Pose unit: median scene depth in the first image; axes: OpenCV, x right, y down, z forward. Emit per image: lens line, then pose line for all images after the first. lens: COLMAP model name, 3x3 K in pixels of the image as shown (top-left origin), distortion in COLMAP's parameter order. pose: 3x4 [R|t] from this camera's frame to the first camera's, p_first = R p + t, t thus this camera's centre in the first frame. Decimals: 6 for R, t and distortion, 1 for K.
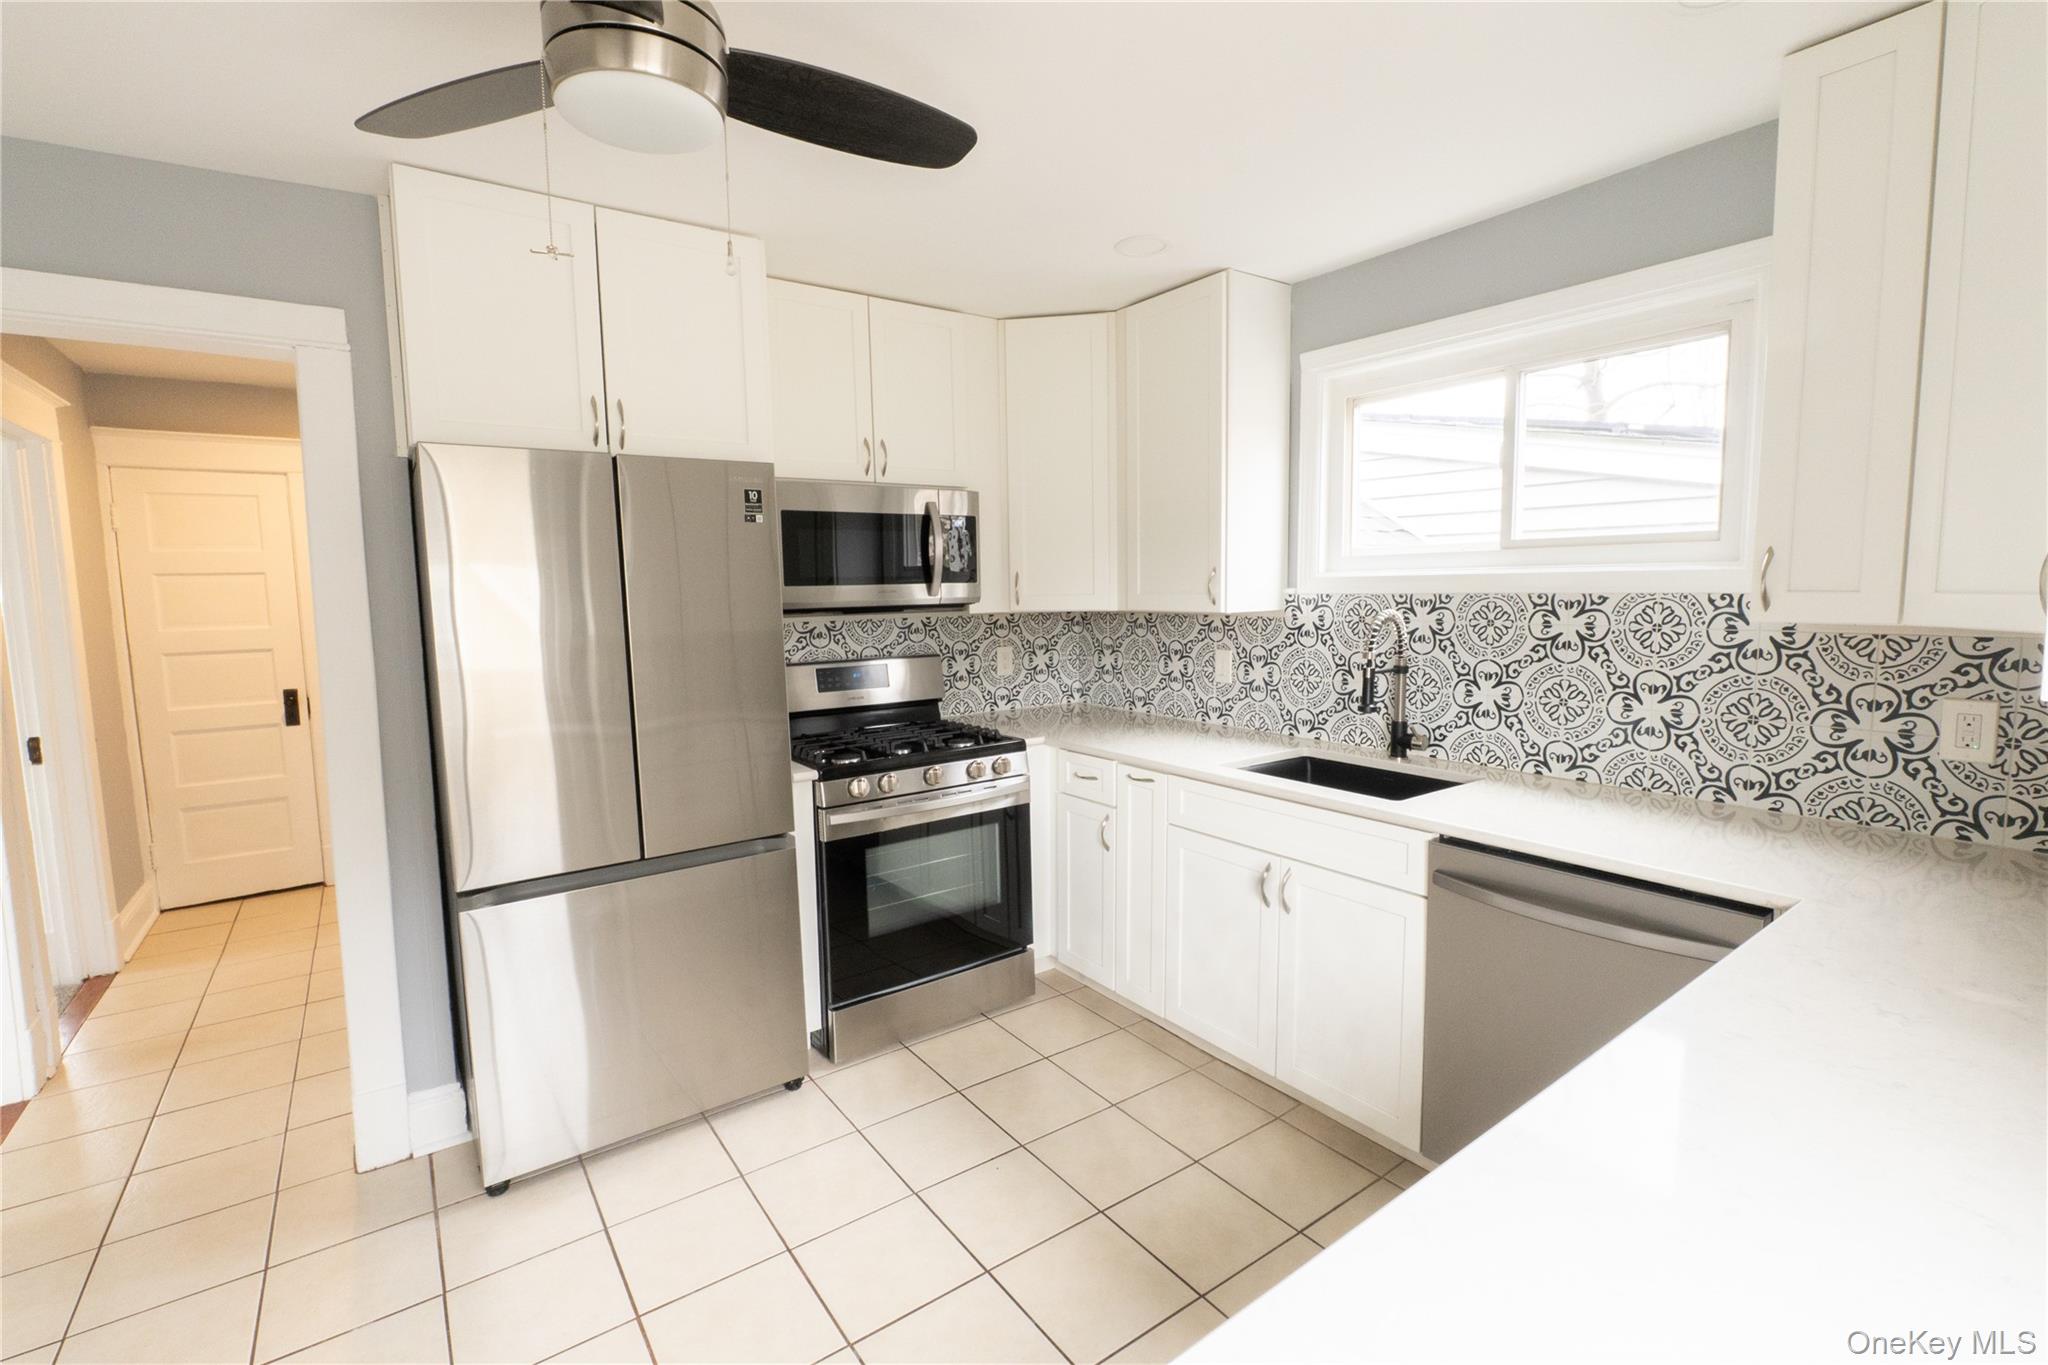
lens RADIAL K [[907.5, 0, 1018.8], [0, 907.5, 674.8], [0, 0, 1]] dist [-0.007490, -0.000113]
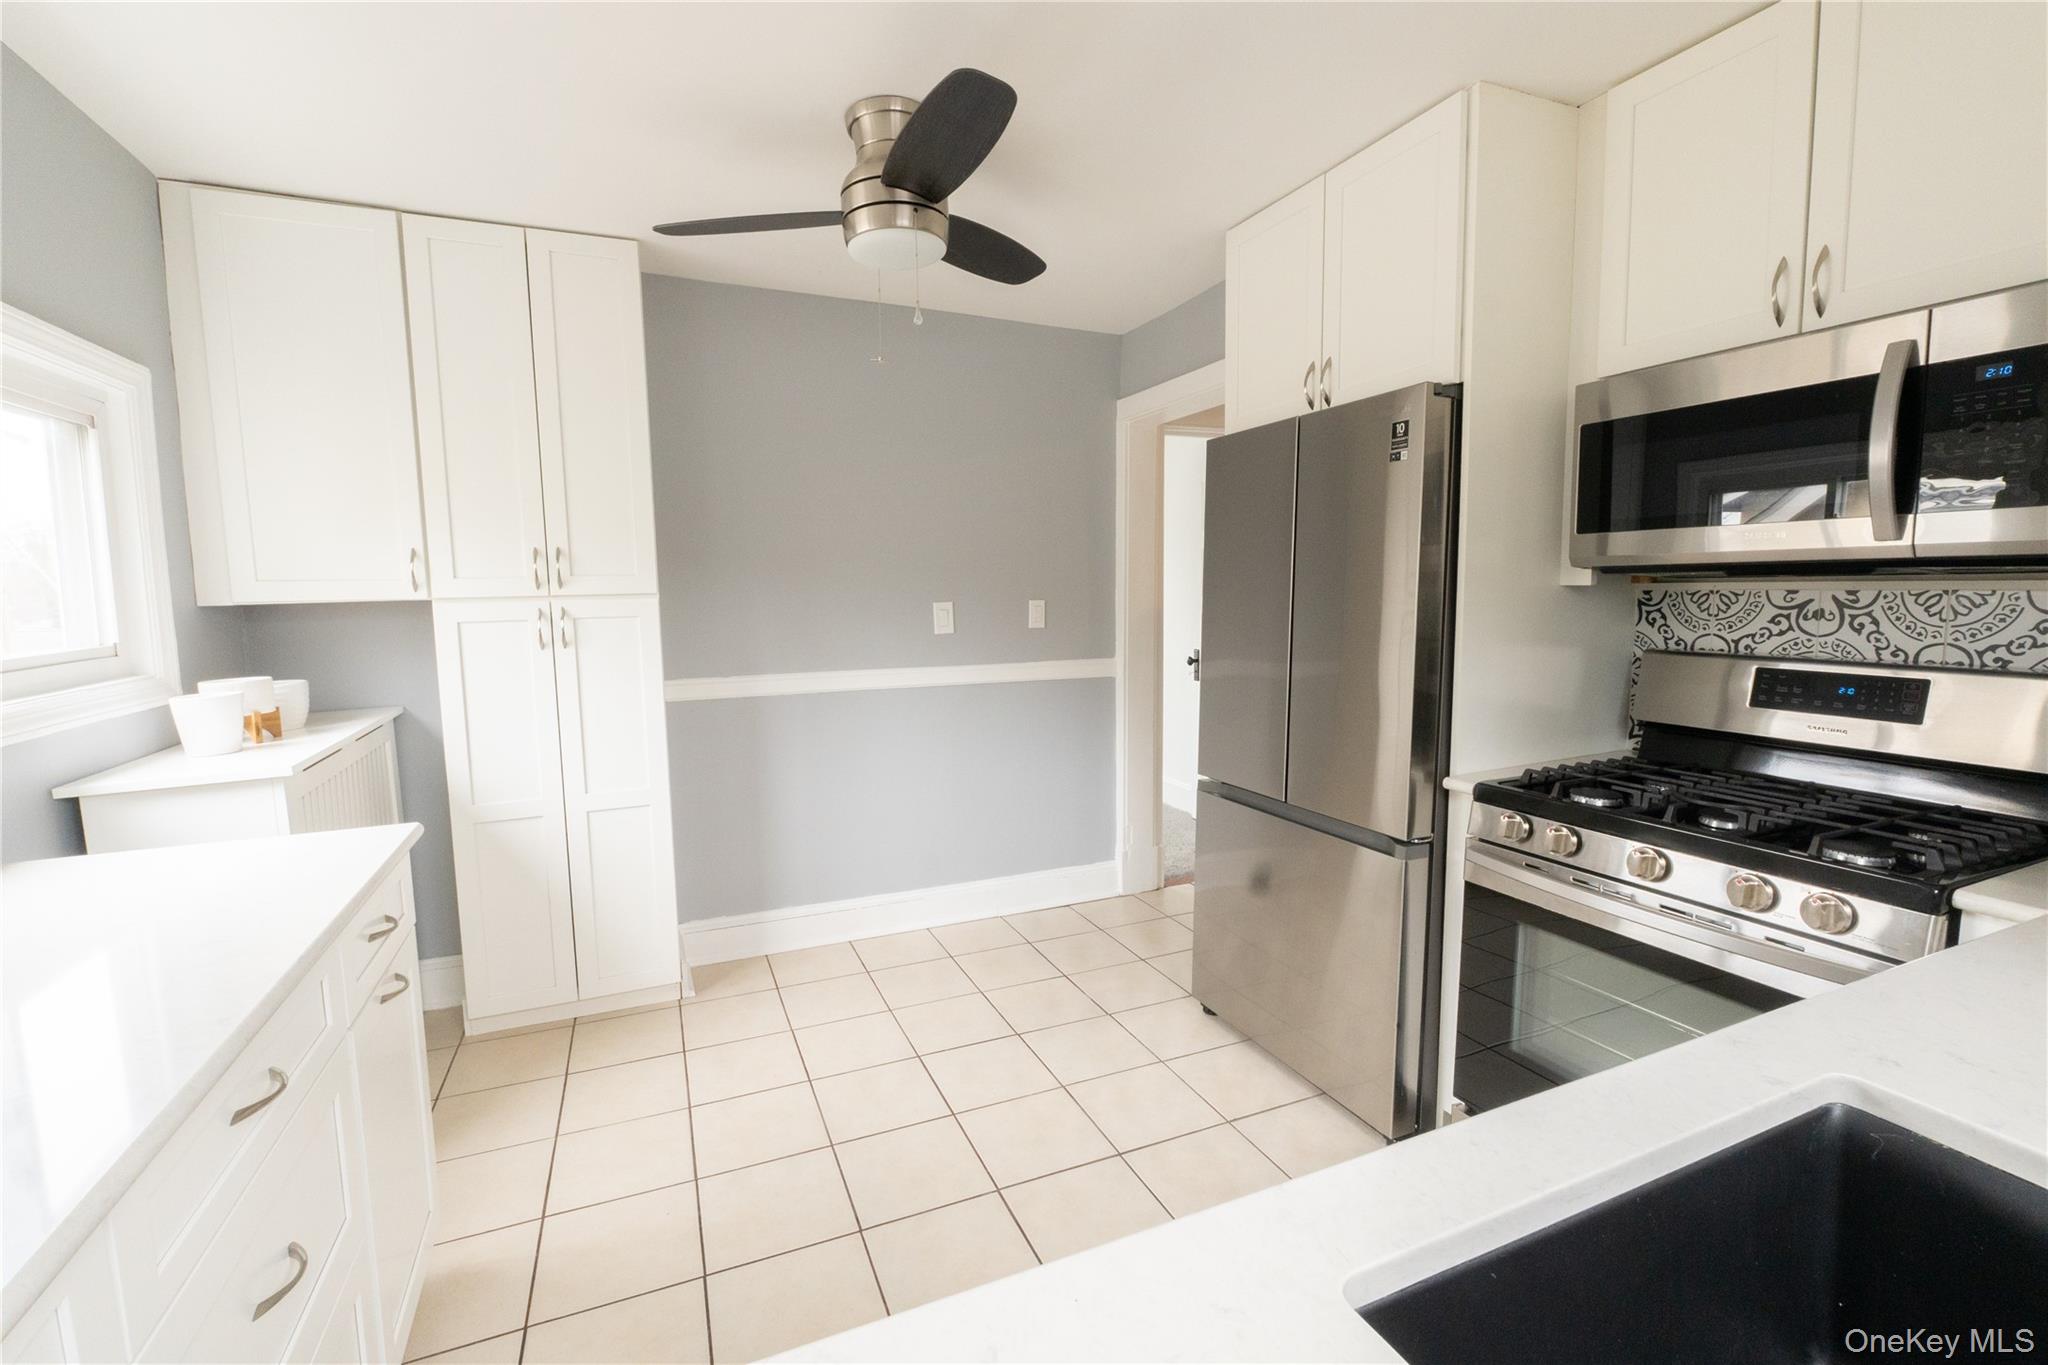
lens RADIAL K [[885.6, 0, 1018.6], [0, 885.6, 675.2], [0, 0, 1]] dist [-0.007049, -0.000303]
pose [[-0.215460, 0.118954, -0.969240, 0.516904], [-0.078821, 0.987196, 0.138680, -0.050164], [0.973326, 0.106277, -0.203325, 0.729197]]
